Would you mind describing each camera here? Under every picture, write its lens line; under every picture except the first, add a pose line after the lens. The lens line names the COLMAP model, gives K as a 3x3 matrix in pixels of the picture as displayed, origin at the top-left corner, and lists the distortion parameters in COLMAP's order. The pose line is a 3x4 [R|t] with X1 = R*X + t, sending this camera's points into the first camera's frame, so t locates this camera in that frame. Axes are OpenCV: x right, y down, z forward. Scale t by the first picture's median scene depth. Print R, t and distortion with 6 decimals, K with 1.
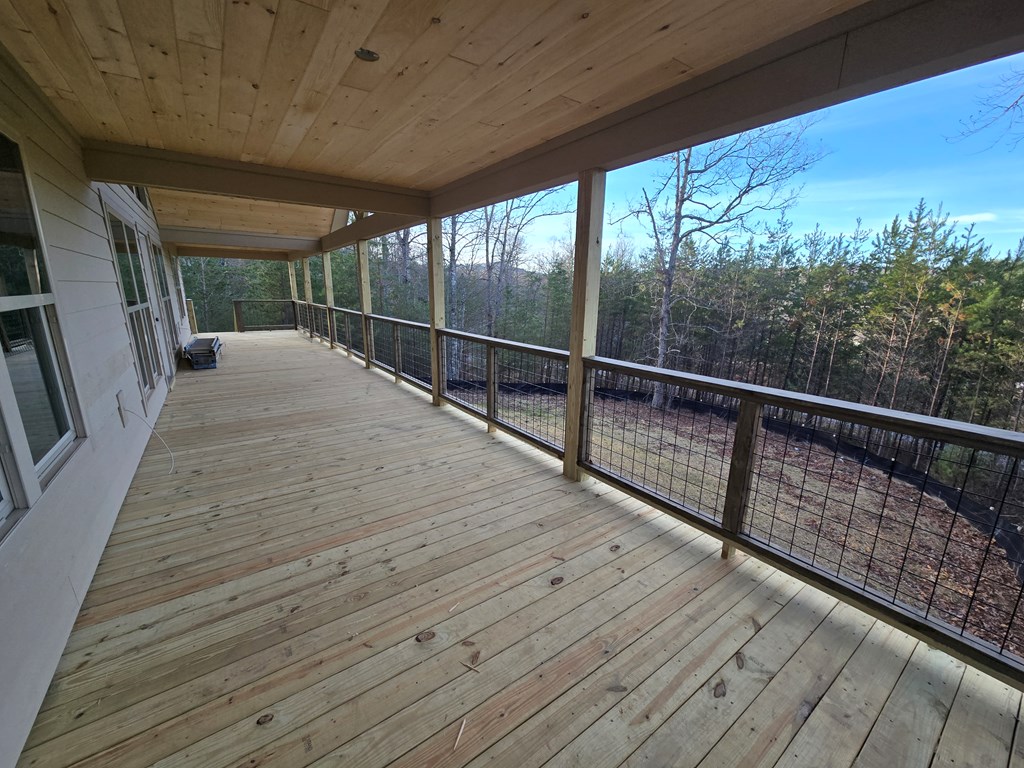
lens RADIAL K [[410.9, 0, 512.0], [0, 410.9, 384.0], [0, 0, 1]] dist [-0.000270, -0.000134]
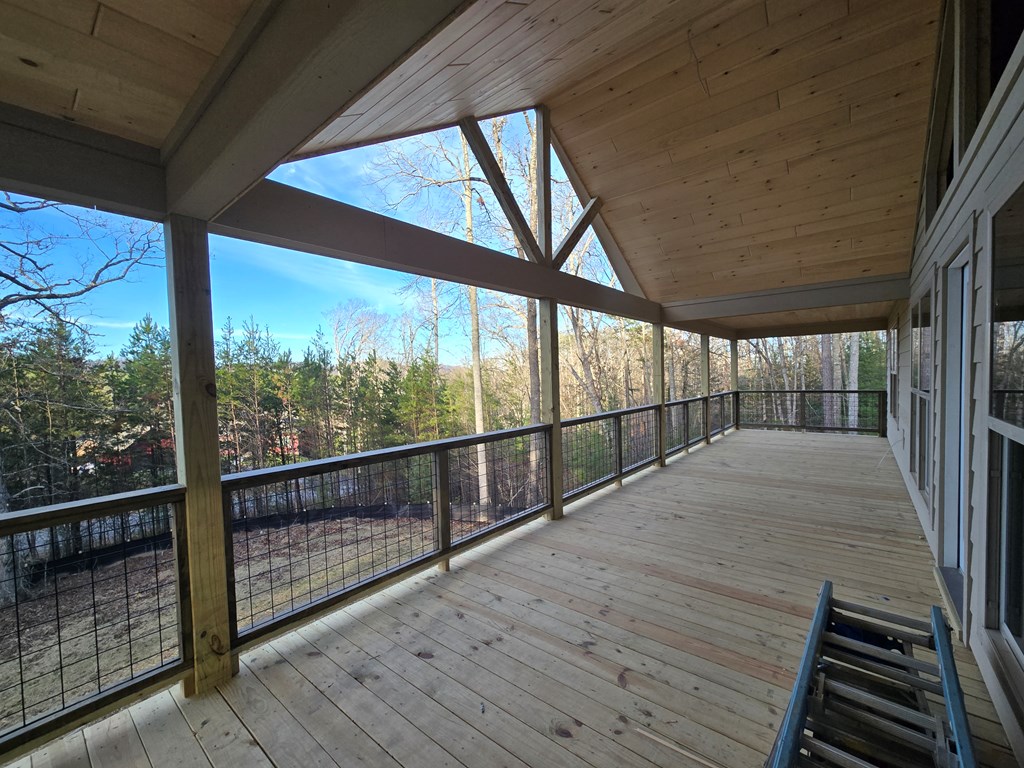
lens RADIAL K [[415.1, 0, 424.9], [0, 415.1, 385.1], [0, 0, 1]] dist [0.000133, -0.000041]
pose [[-0.180137, -0.011178, 0.983578, -0.888755], [0.222885, 0.973463, 0.051883, -0.293811], [-0.958057, 0.228571, -0.172866, 1.219979]]
